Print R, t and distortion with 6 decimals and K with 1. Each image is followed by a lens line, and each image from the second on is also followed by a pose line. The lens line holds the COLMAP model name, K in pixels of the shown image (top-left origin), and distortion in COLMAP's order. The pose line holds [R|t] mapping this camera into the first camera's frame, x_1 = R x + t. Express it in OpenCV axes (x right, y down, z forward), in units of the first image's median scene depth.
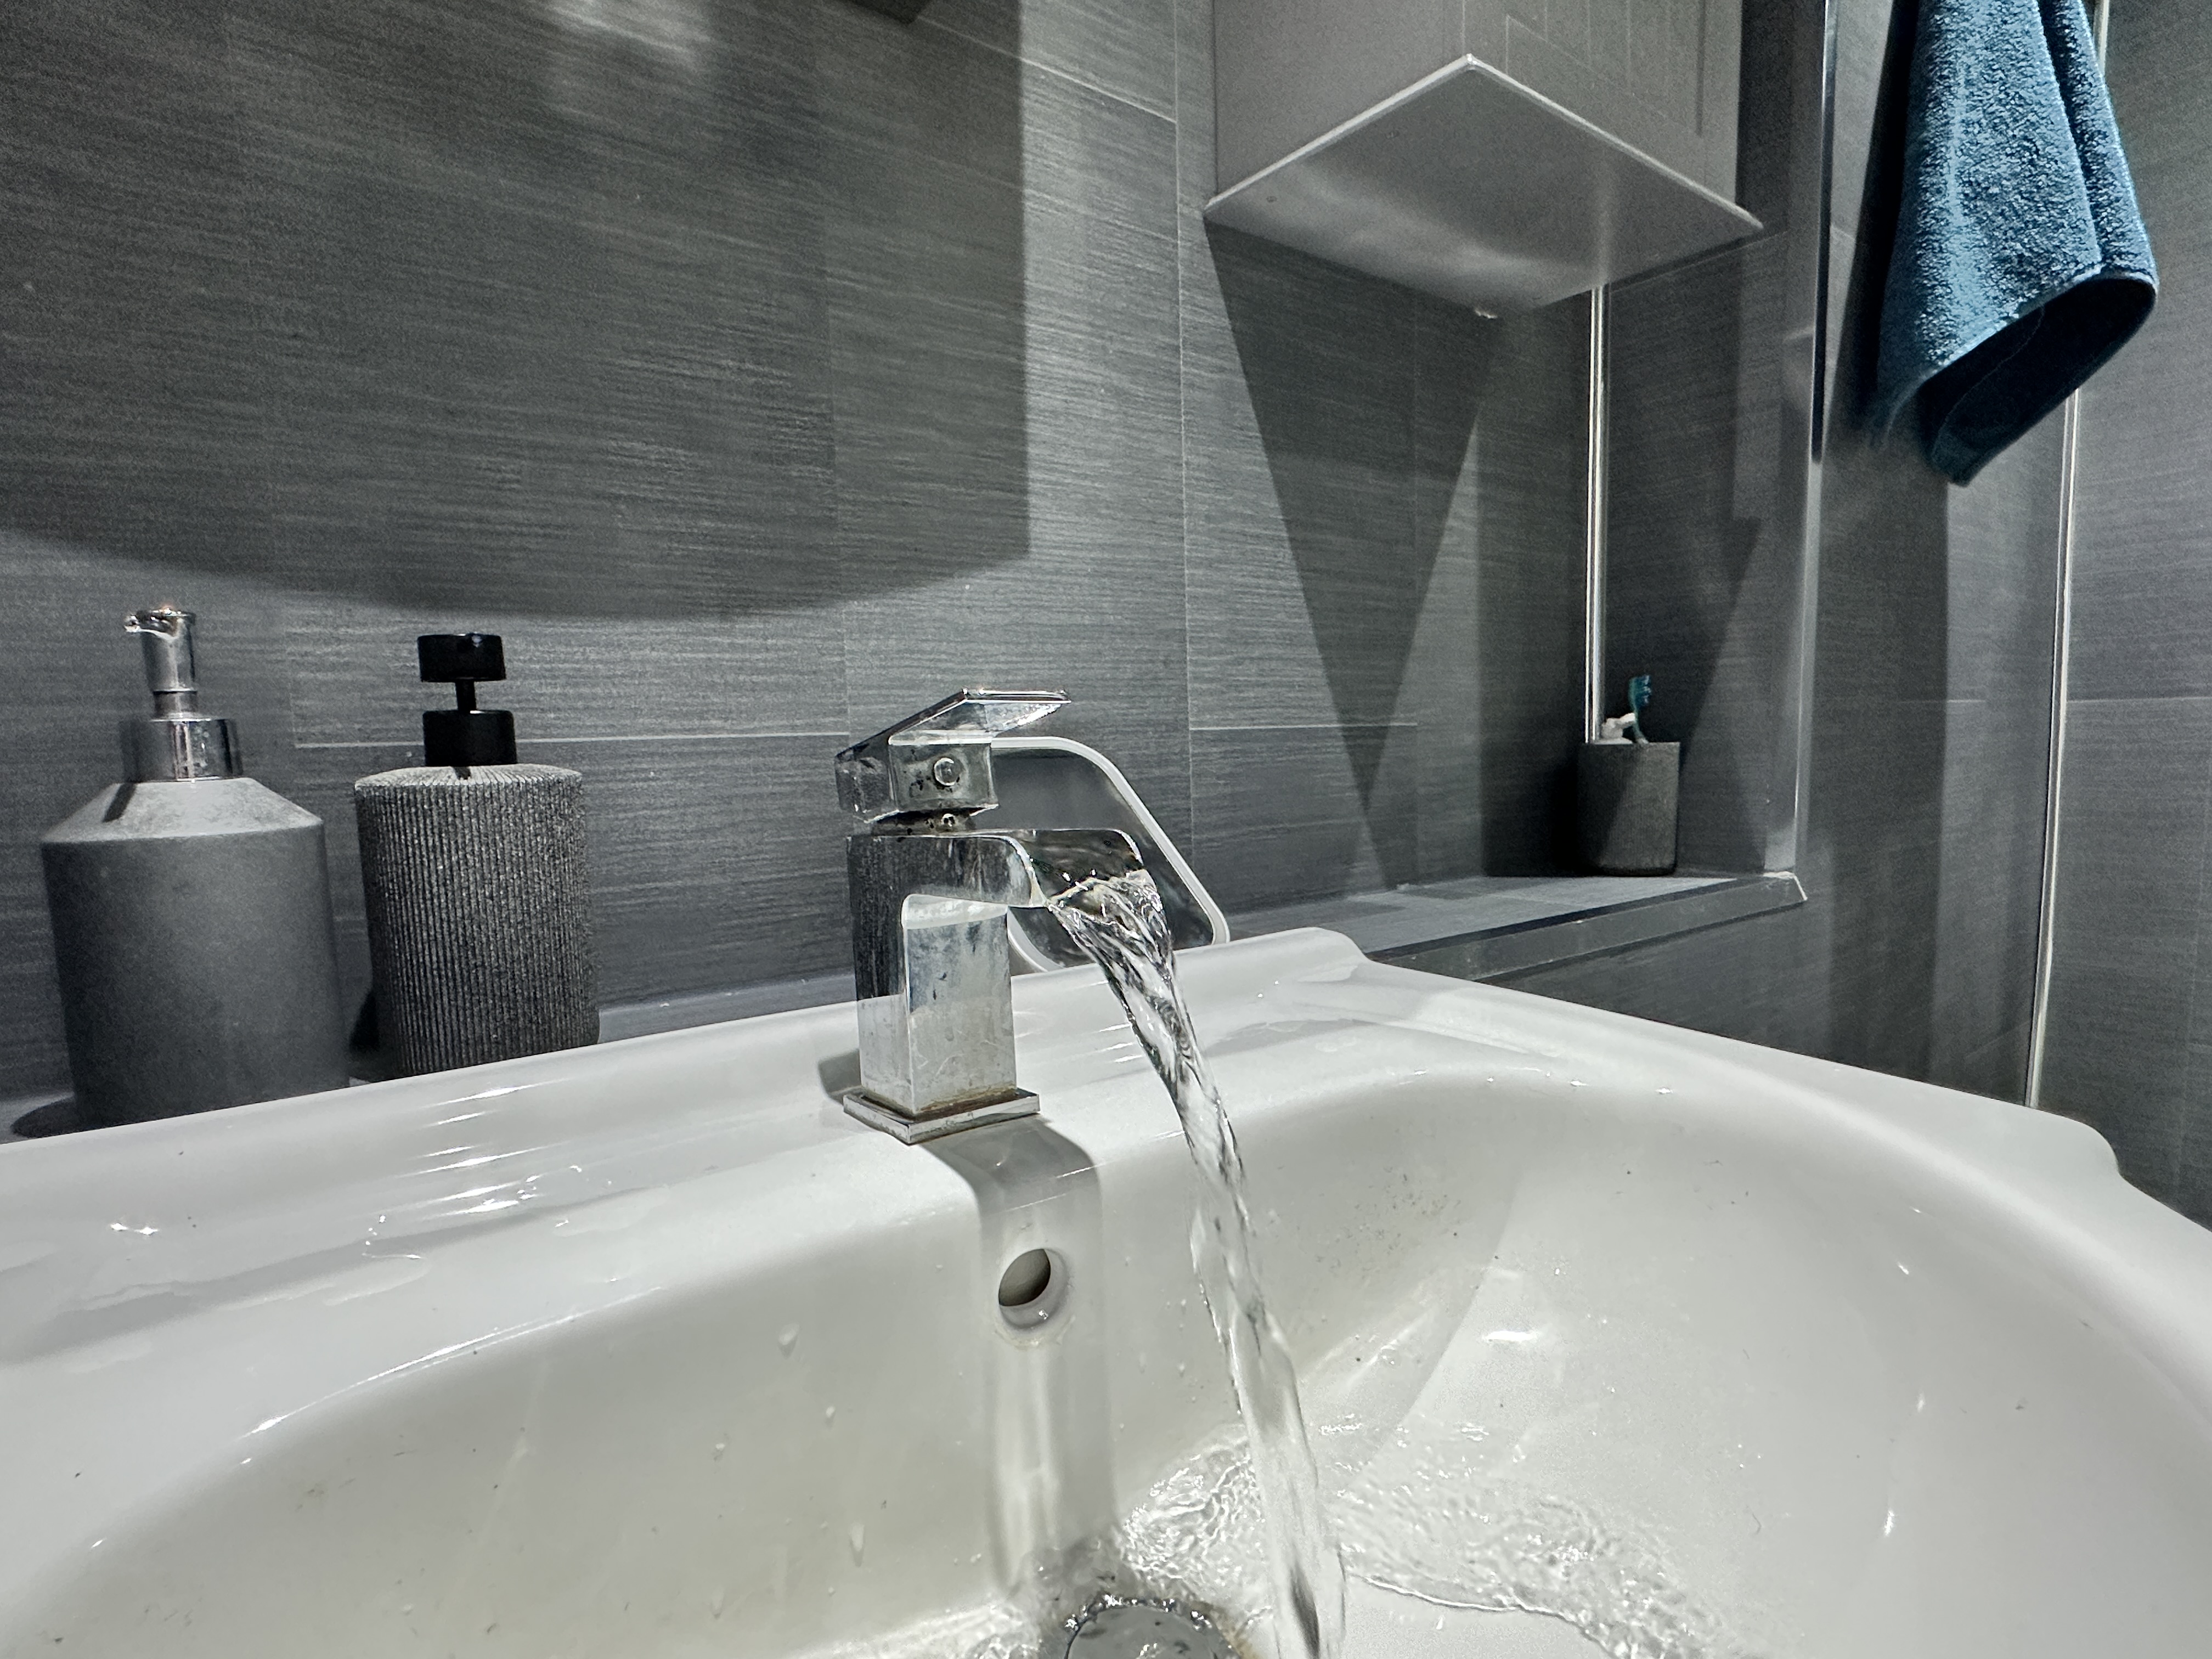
lens RADIAL K [[1106.8, 0, 1102.3], [0, 1106.8, 844.6], [0, 0, 1]] dist [-0.012320, 0.002388]
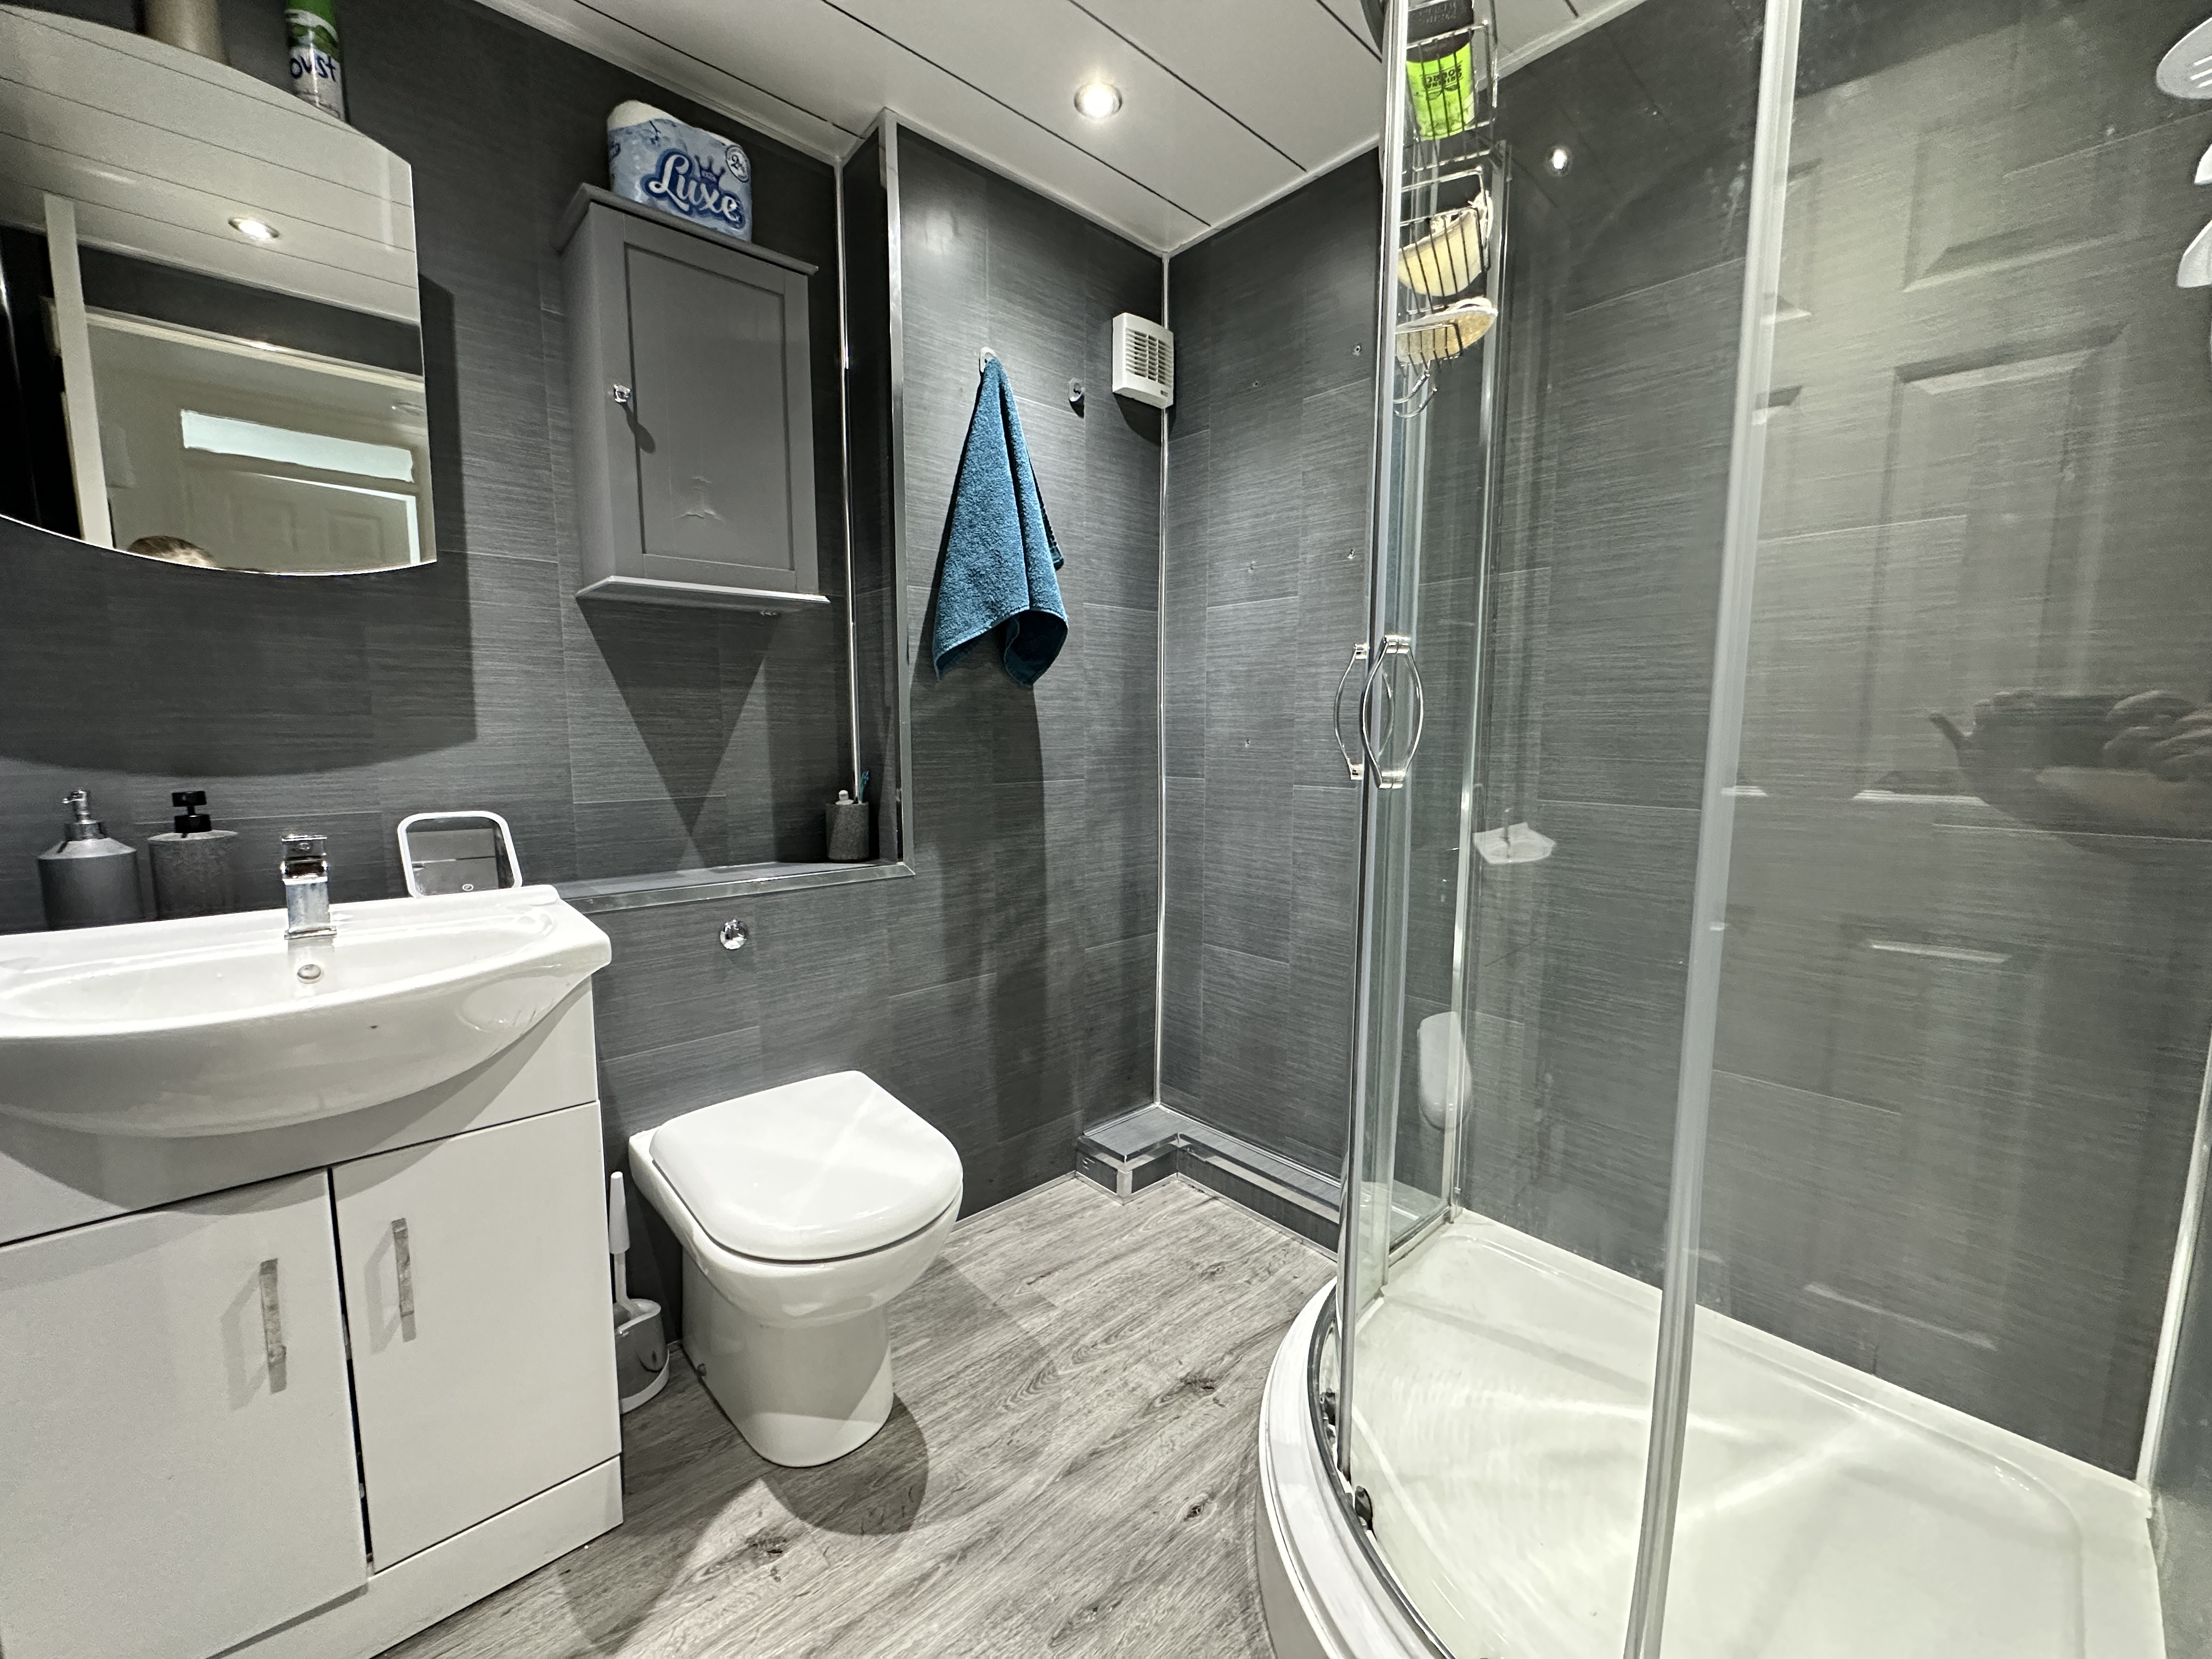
lens RADIAL K [[877.4, 0, 1114.9], [0, 877.4, 817.2], [0, 0, 1]] dist [-0.007364, 0.001109]
pose [[0.993932, 0.015626, 0.108885, 1.574782], [-0.015671, 0.999877, -0.000447, -0.135800], [-0.108879, -0.001262, 0.994054, -1.567721]]
